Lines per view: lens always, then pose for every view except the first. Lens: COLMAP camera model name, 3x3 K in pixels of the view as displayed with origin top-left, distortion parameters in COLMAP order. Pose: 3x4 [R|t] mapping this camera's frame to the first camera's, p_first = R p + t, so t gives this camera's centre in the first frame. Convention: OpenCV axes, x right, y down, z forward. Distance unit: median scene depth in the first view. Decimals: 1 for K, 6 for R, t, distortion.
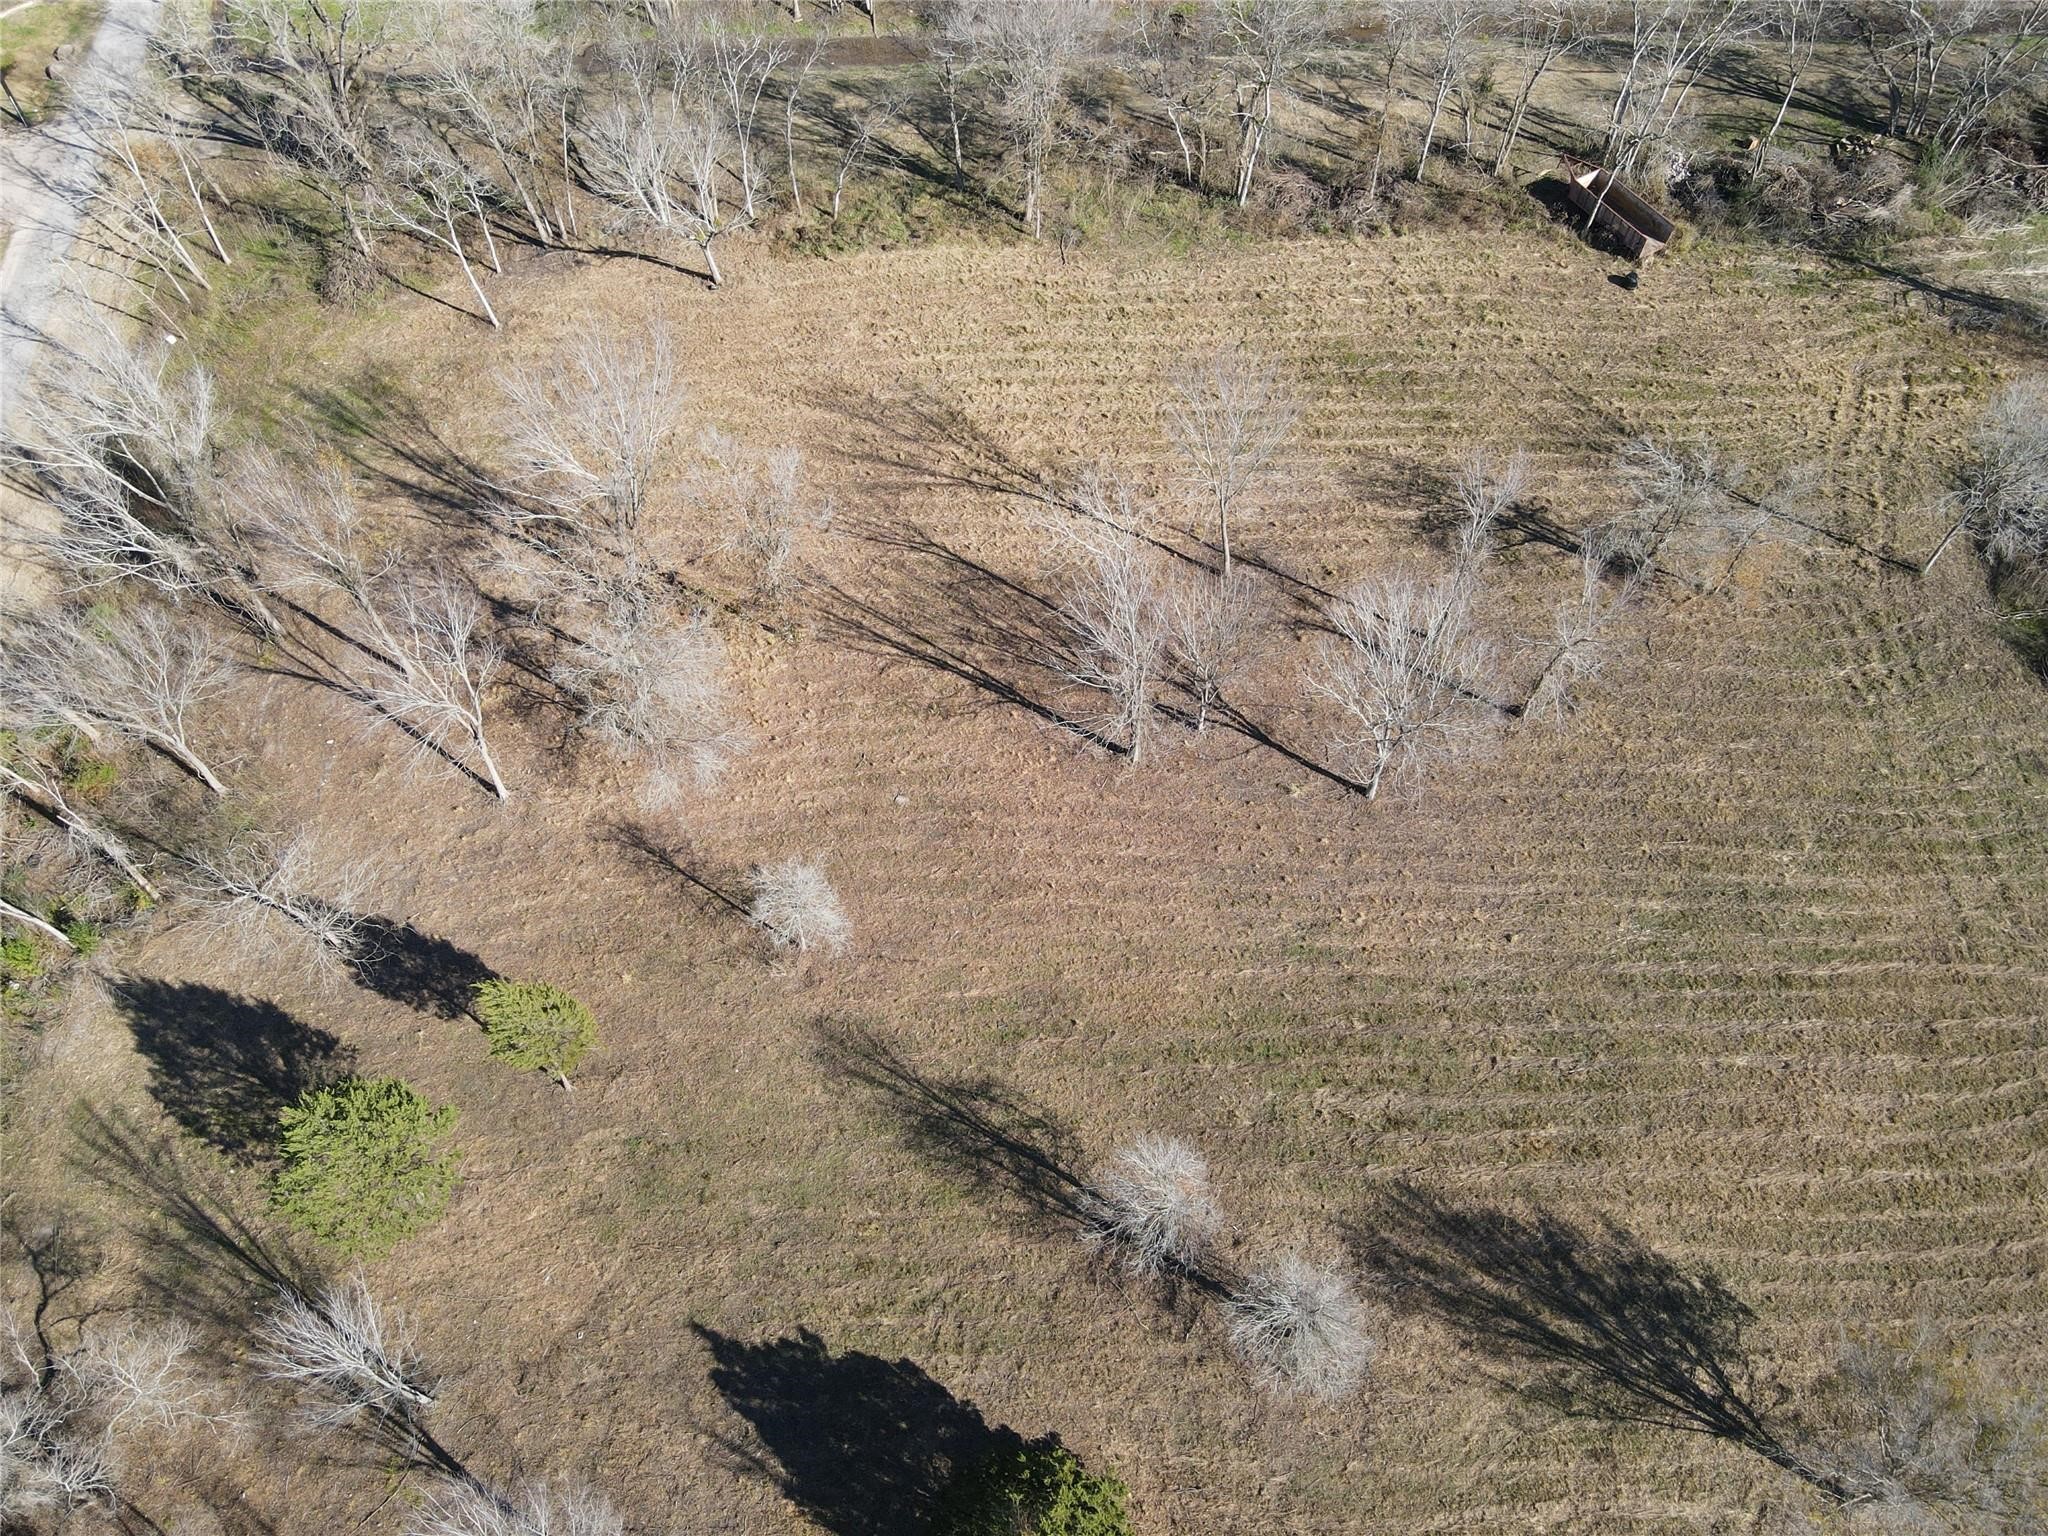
lens RADIAL K [[1509.1, 0, 1032.8], [0, 1509.1, 764.3], [0, 0, 1]] dist [-0.002125, 0.026057]
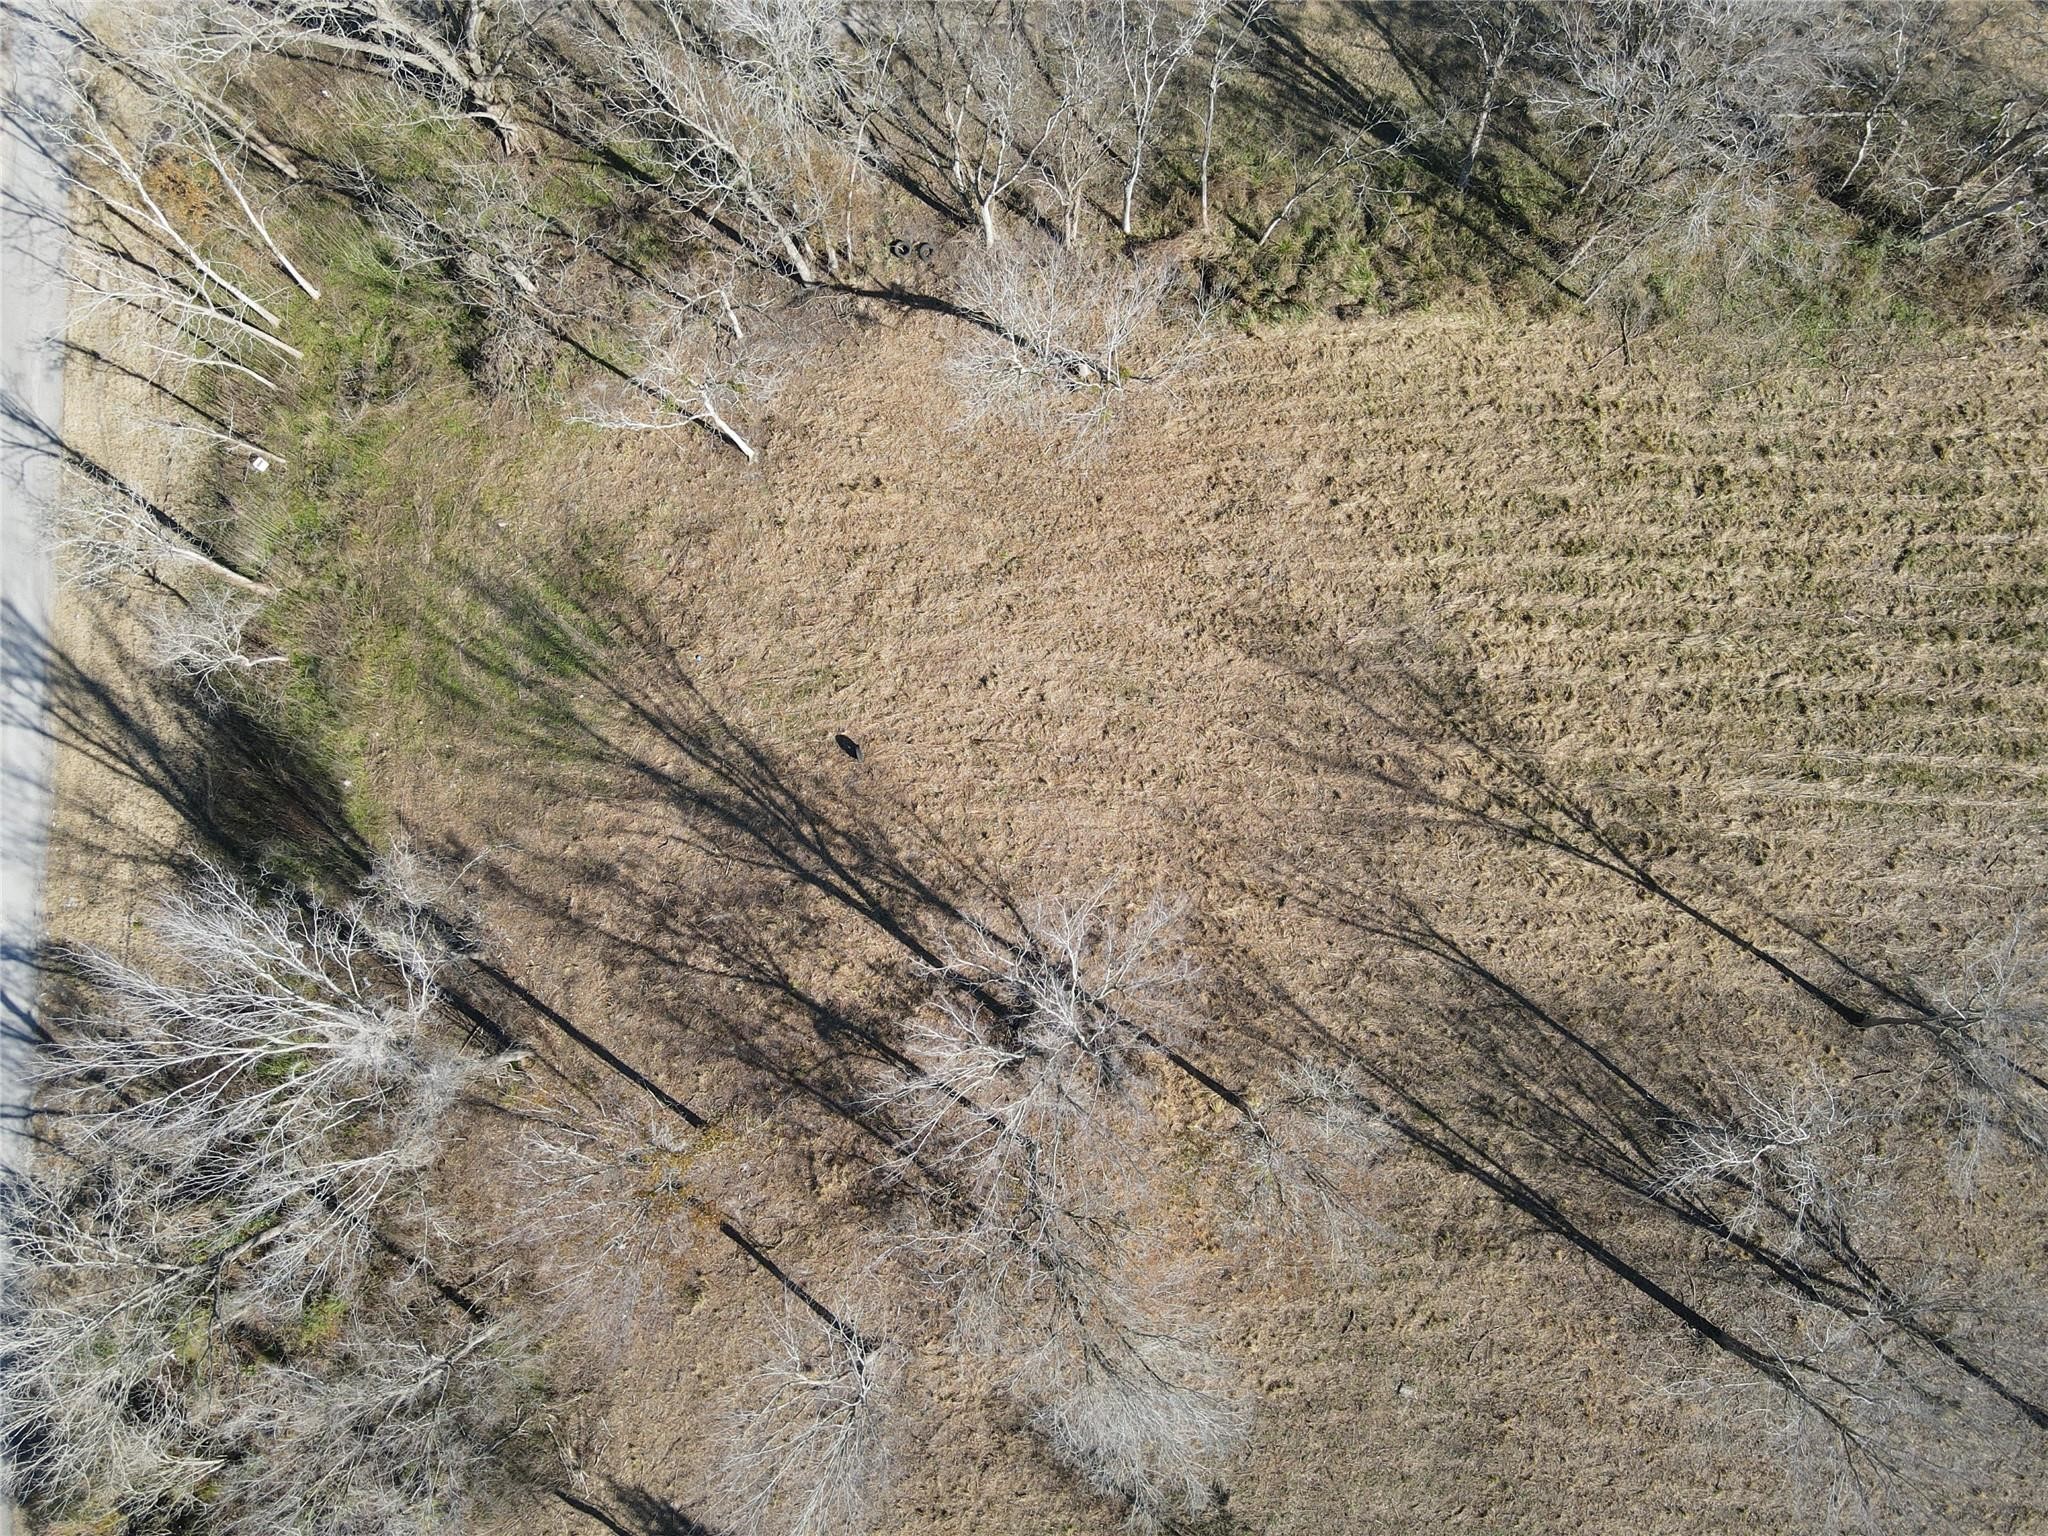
lens RADIAL K [[1509.1, 0, 1039.3], [0, 1509.1, 765.0], [0, 0, 1]] dist [-0.002125, 0.026057]
pose [[0.998969, 0.044501, -0.009002, -0.266274], [-0.036788, 0.909557, 0.413947, -0.539548], [0.026609, -0.413189, 0.910257, 0.432556]]
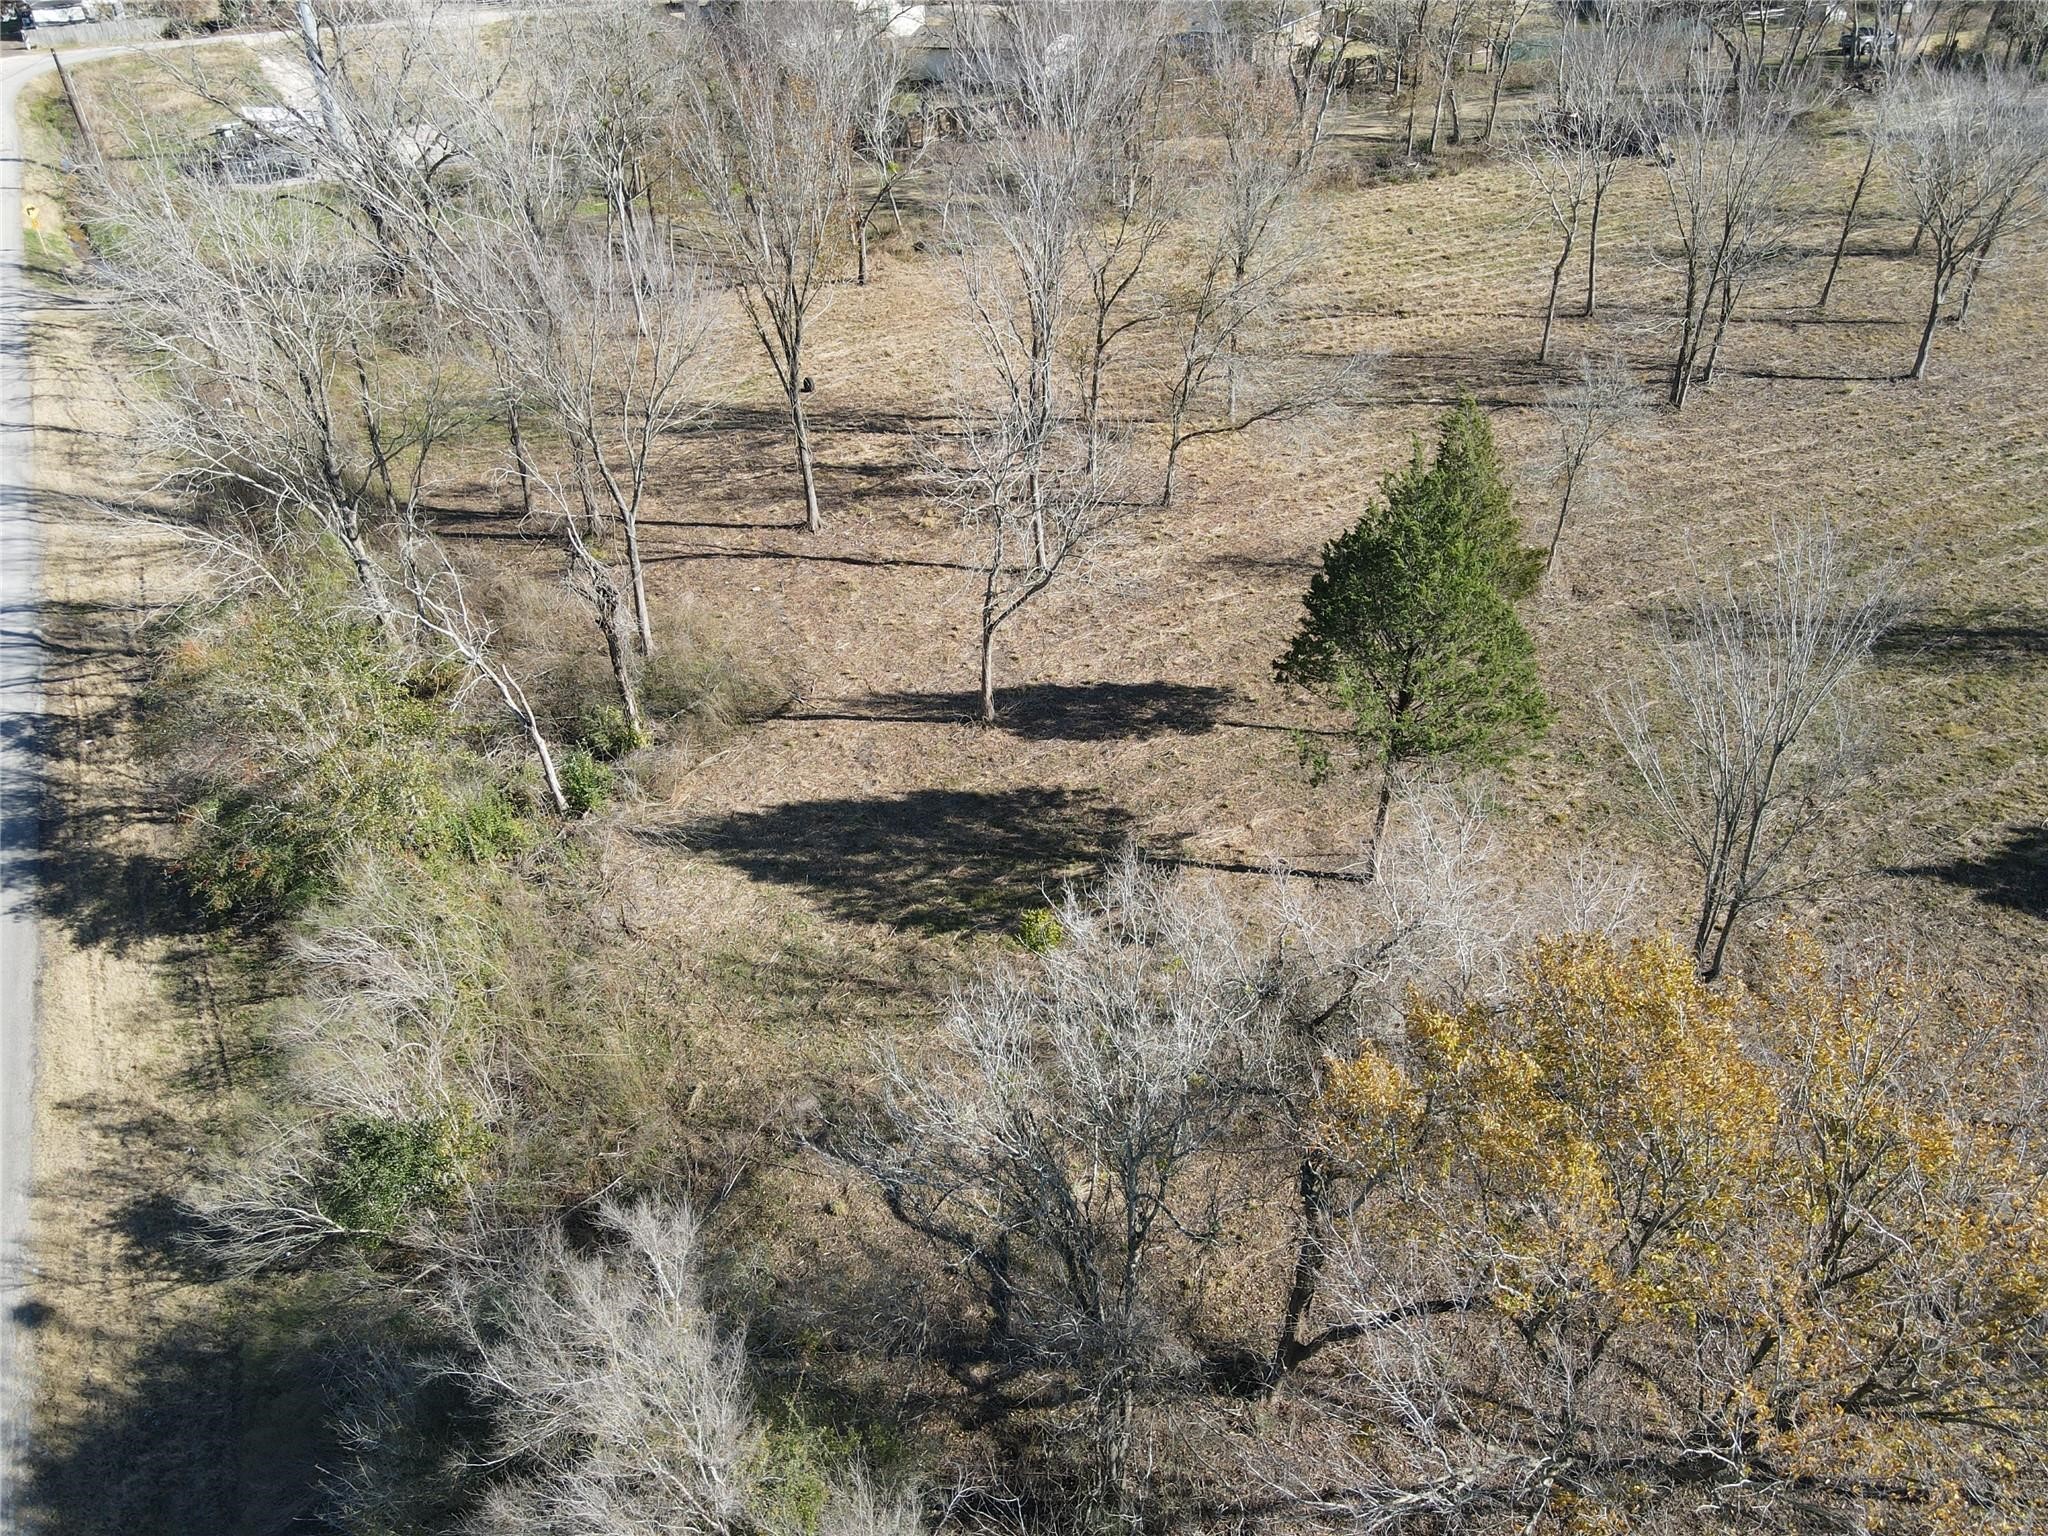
lens RADIAL K [[1509.1, 0, 1030.3], [0, 1509.1, 753.8], [0, 0, 1]] dist [-0.002125, 0.026057]
pose [[0.914213, -0.231304, 0.332735, -0.599300], [0.347693, 0.869476, -0.350887, 0.339772], [-0.208144, 0.436475, 0.875309, 0.396114]]
